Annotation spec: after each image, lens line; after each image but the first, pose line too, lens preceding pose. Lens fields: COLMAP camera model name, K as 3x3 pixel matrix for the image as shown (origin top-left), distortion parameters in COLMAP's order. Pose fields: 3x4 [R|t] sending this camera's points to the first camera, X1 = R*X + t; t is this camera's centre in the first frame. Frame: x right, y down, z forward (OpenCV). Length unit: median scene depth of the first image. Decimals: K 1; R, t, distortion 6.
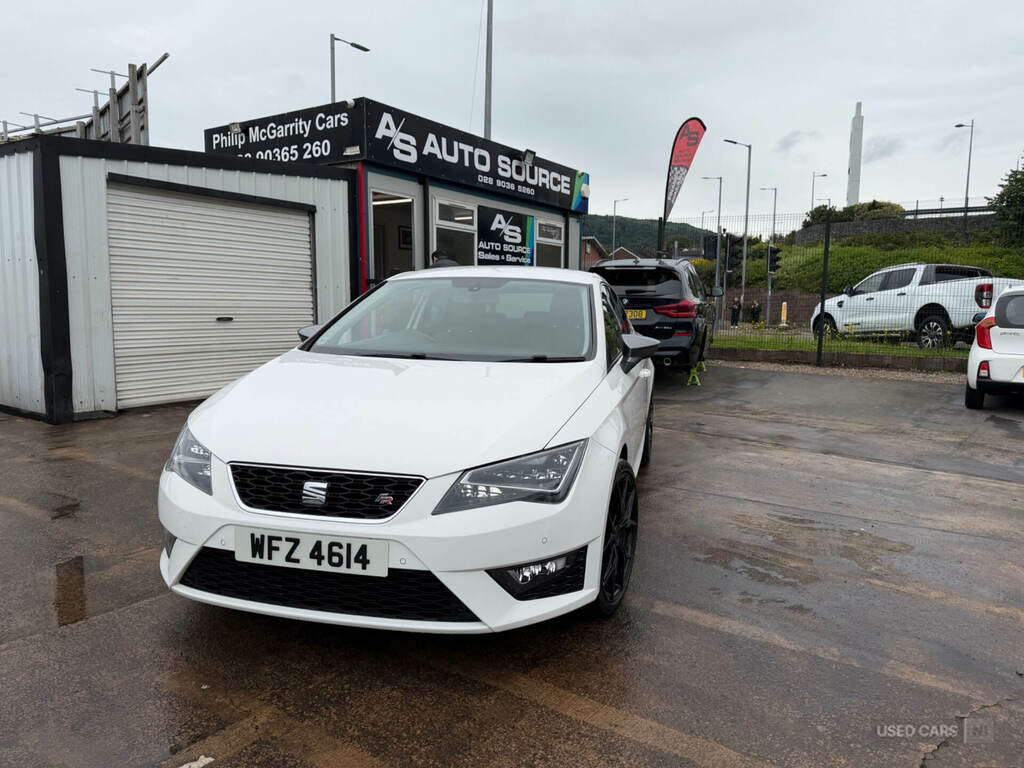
lens RADIAL K [[727.0, 0, 461.2], [0, 727.0, 395.6], [0, 0, 1]] dist [0.100147, -0.151234]
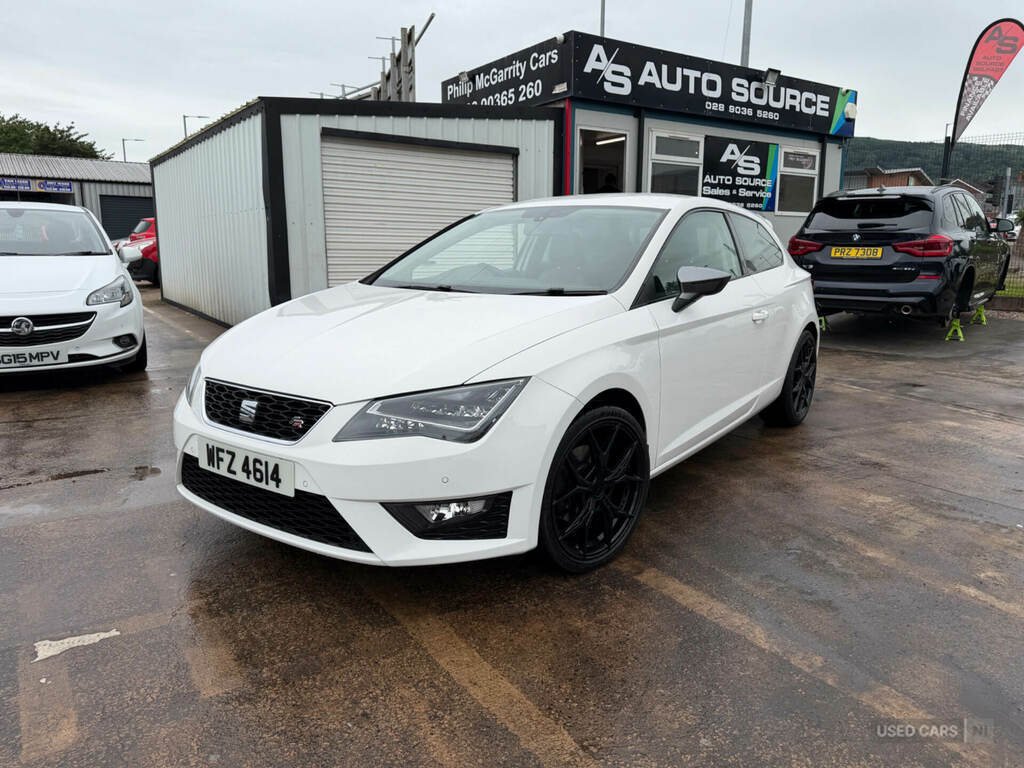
lens RADIAL K [[715.2, 0, 512.0], [0, 715.2, 384.0], [0, 0, 1]] dist [0.055630, -0.065738]
pose [[0.925446, 0.061246, -0.373896, 0.173026], [-0.040559, 0.997192, 0.062958, 0.004671], [0.376702, -0.043099, 0.925331, 0.061237]]
